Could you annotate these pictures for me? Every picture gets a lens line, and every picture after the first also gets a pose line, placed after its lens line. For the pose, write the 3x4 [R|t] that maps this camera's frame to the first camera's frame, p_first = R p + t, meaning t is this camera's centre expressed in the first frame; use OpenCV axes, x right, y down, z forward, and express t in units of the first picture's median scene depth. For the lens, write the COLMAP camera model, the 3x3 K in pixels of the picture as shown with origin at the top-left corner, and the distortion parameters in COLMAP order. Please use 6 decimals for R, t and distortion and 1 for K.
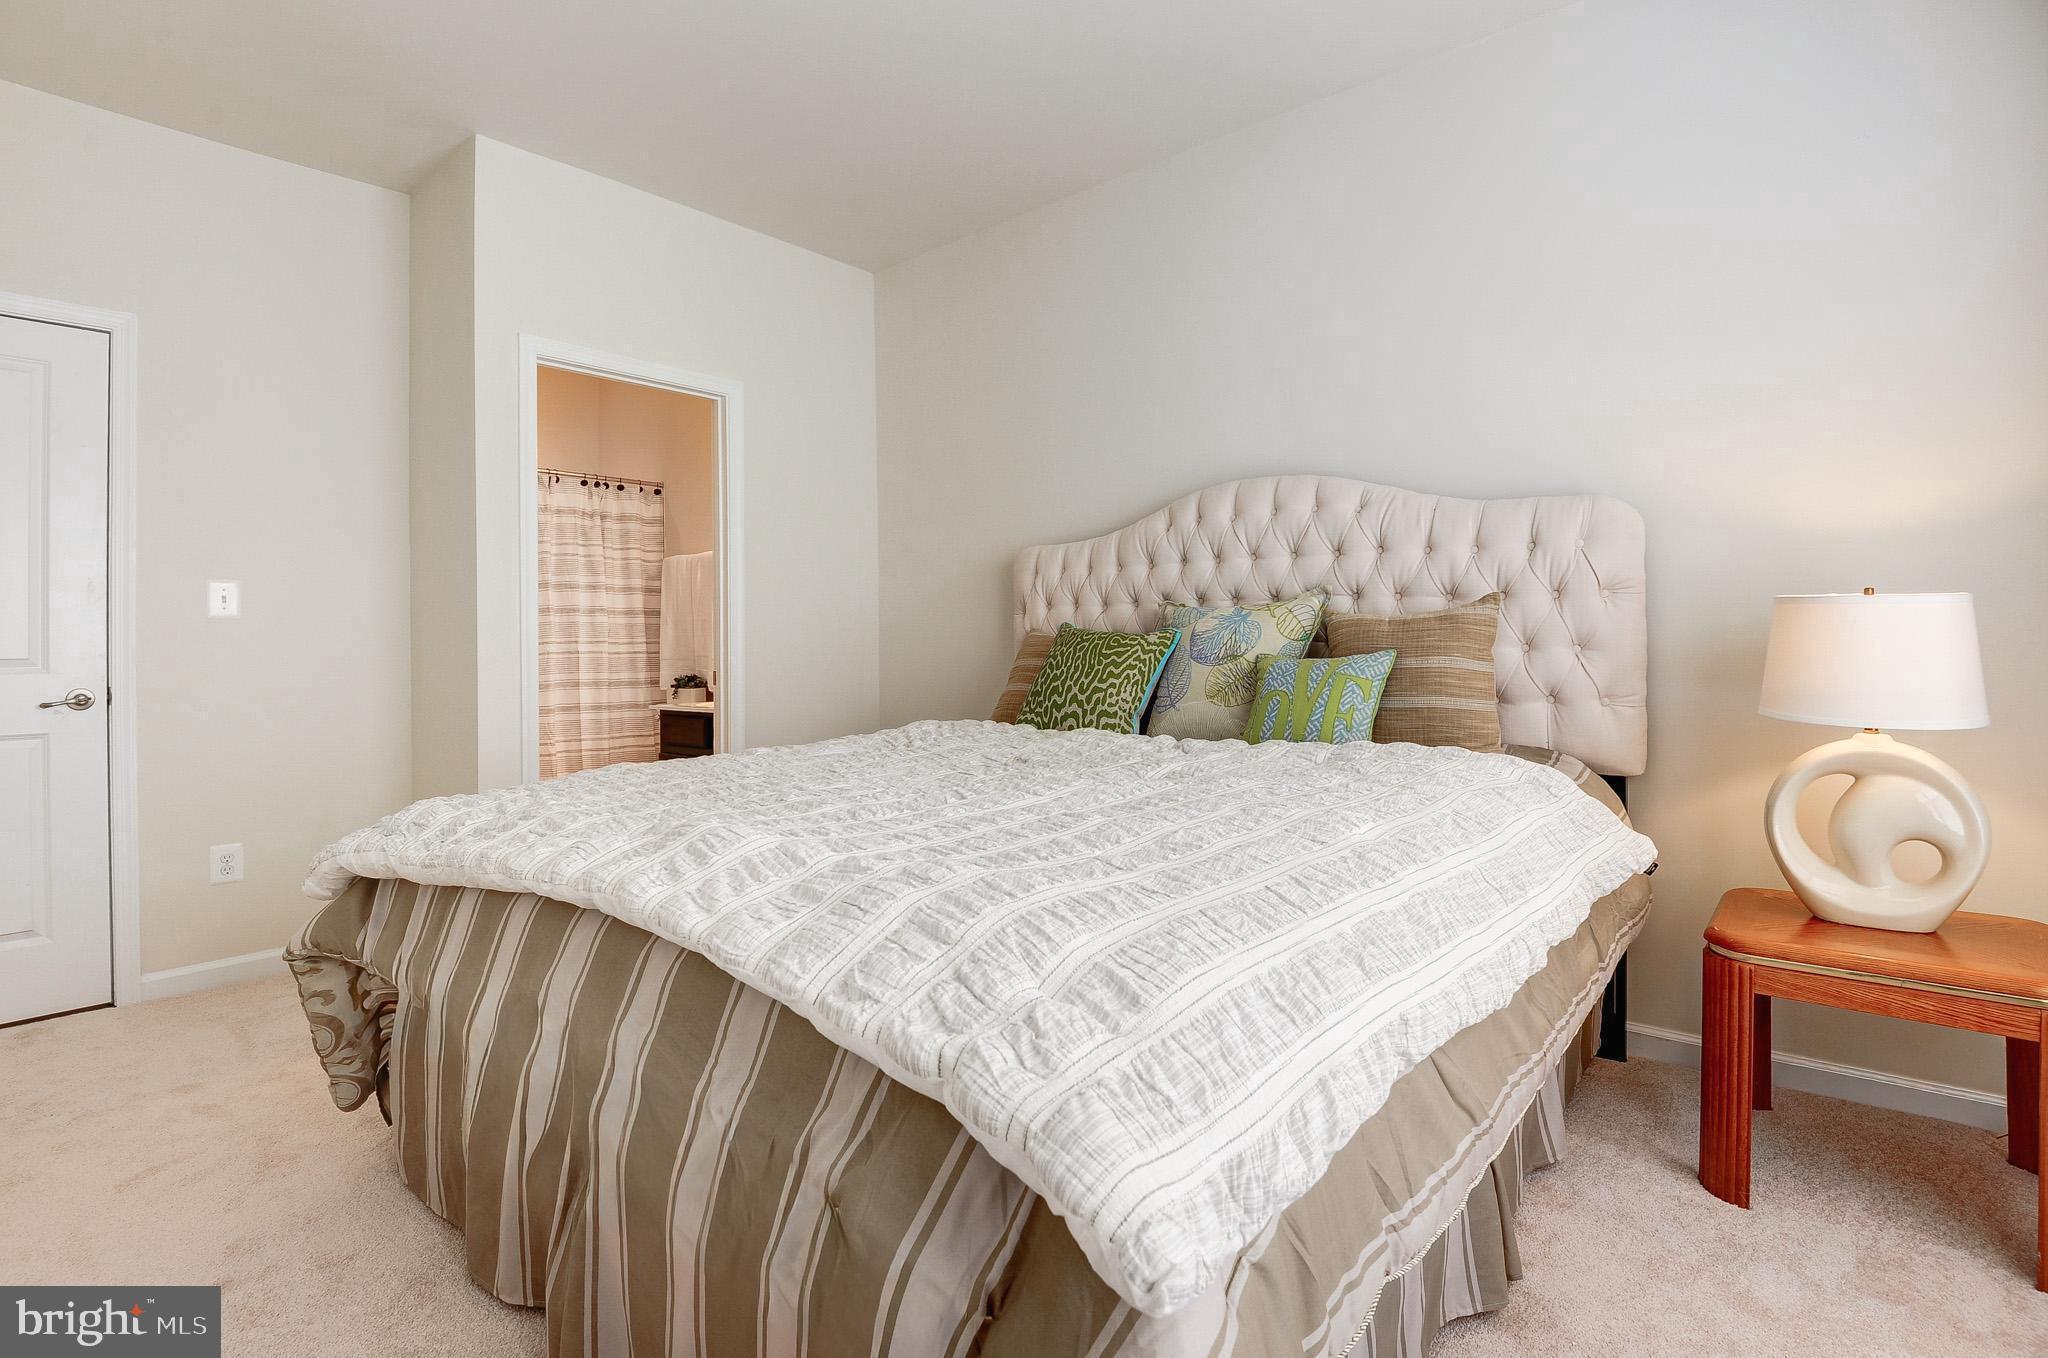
lens RADIAL K [[1042.4, 0, 1027.0], [0, 1042.4, 621.5], [0, 0, 1]] dist [-0.006424, -0.000247]
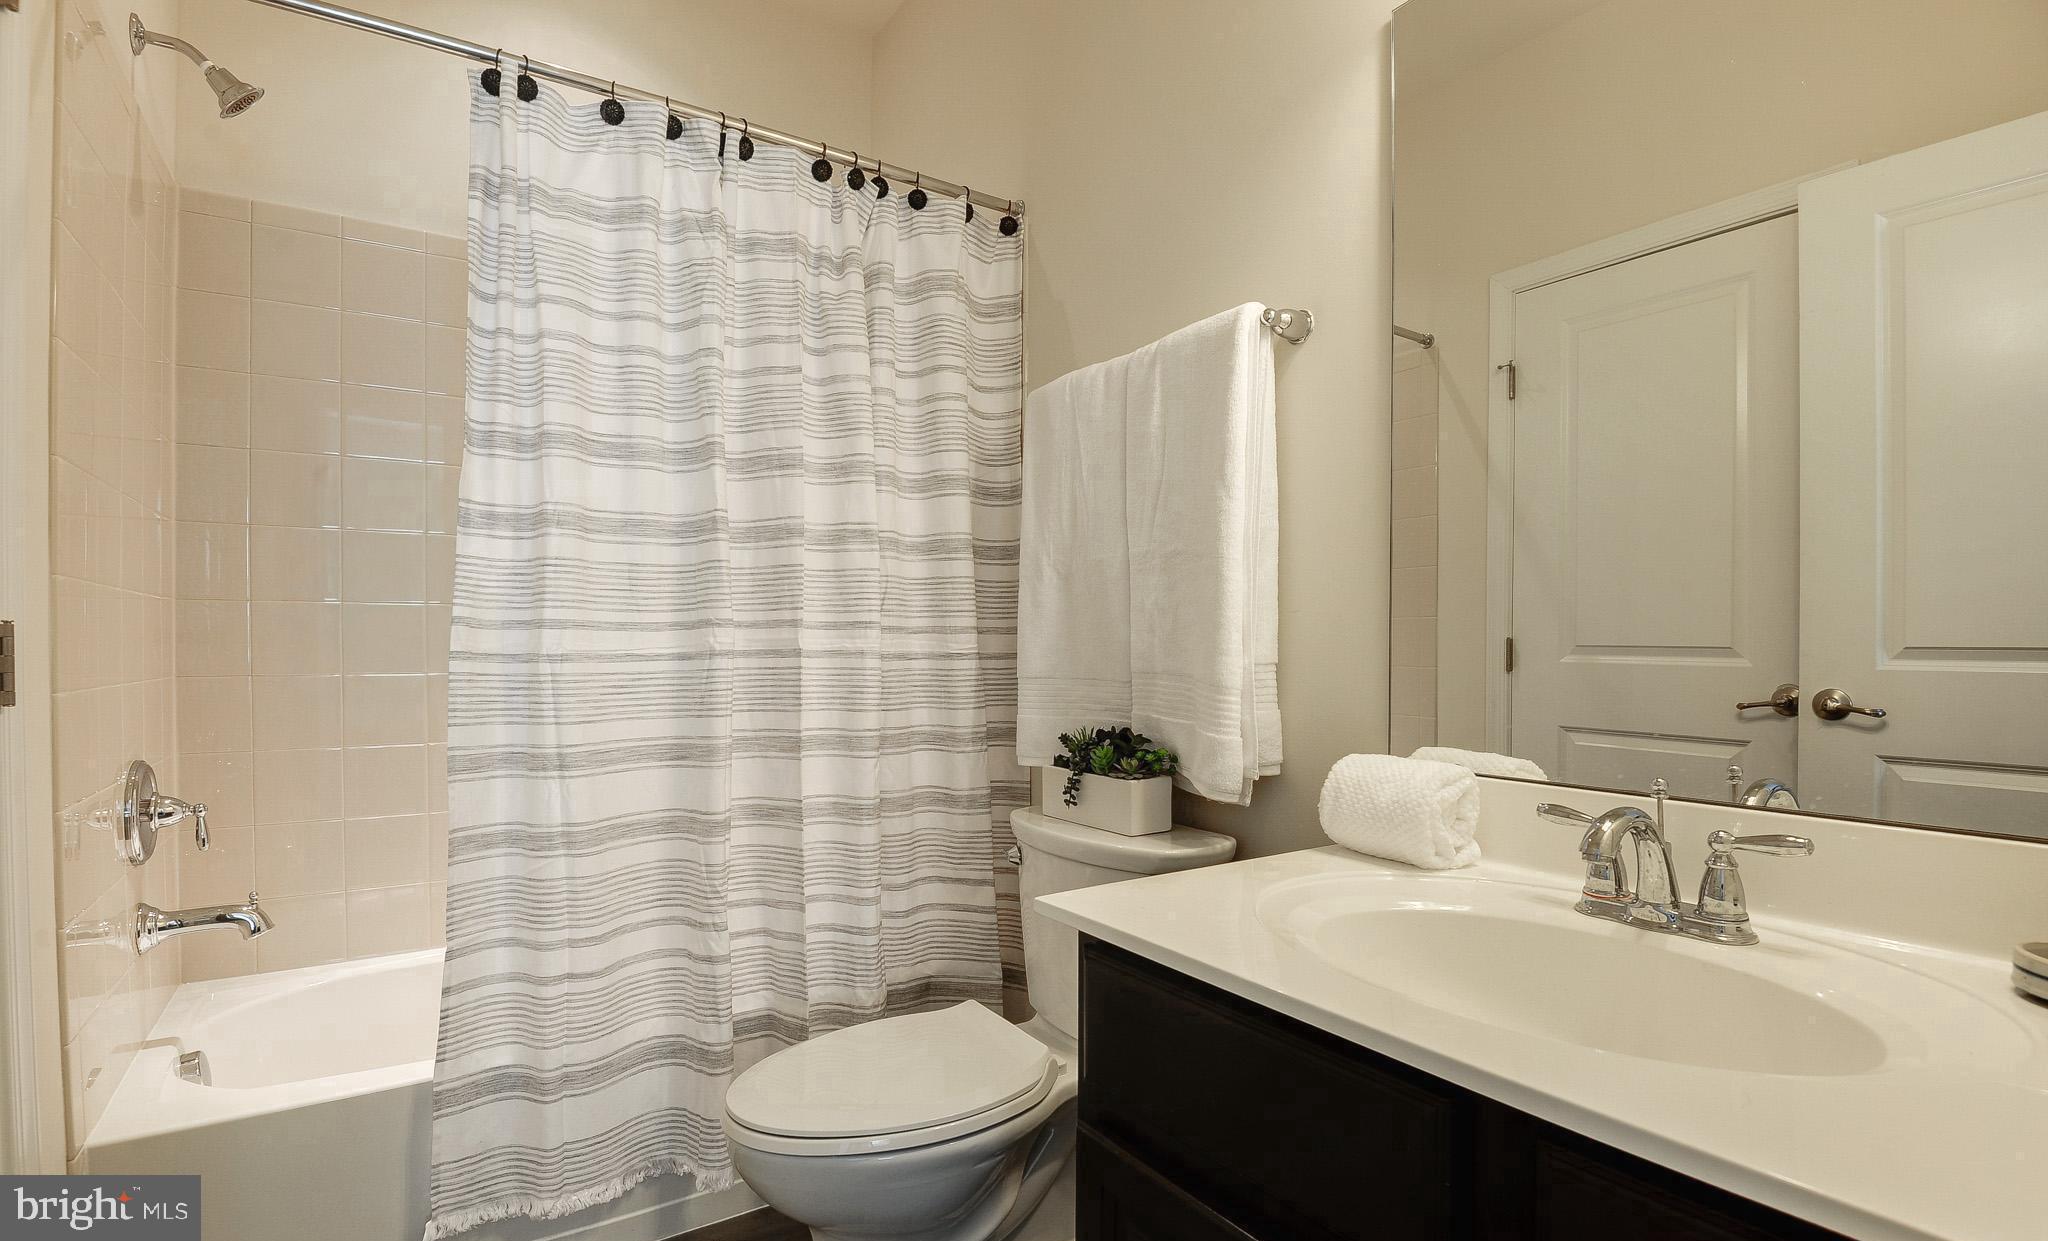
lens RADIAL K [[1082.0, 0, 1023.9], [0, 1082.0, 626.1], [0, 0, 1]] dist [0.005548, 0.000110]
pose [[0.966324, 0.014407, -0.256924, -0.259590], [-0.013363, 0.999894, 0.005812, 0.017200], [0.256981, -0.002183, 0.966414, 0.655036]]
